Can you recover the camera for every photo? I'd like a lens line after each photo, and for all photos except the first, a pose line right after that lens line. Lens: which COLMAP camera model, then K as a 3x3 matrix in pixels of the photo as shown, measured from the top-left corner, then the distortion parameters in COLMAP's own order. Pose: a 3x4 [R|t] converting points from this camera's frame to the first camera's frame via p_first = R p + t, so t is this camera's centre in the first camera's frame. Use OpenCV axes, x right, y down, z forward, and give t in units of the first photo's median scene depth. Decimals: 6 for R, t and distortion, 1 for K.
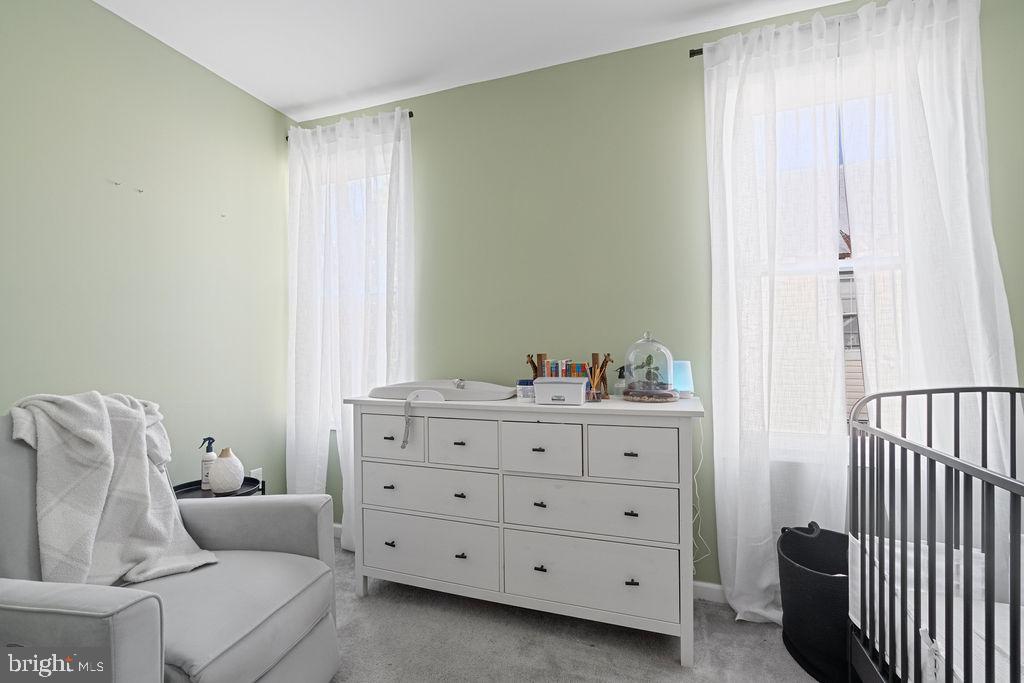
lens RADIAL K [[471.8, 0, 512.0], [0, 471.8, 341.5], [0, 0, 1]] dist [-0.000930, 0.000320]
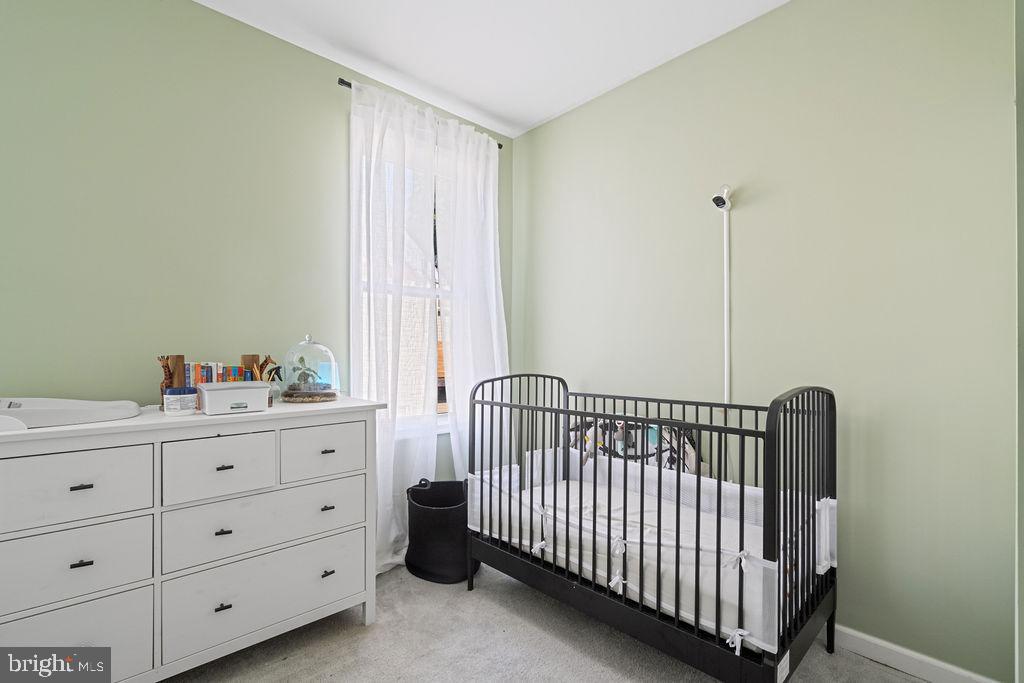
lens RADIAL K [[465.3, 0, 509.7], [0, 465.3, 351.3], [0, 0, 1]] dist [-0.001215, 0.000272]
pose [[0.453874, 0.012425, 0.890979, -0.445677], [-0.025103, 0.999684, -0.001154, 0.007870], [-0.890712, -0.021843, 0.454042, 0.165156]]
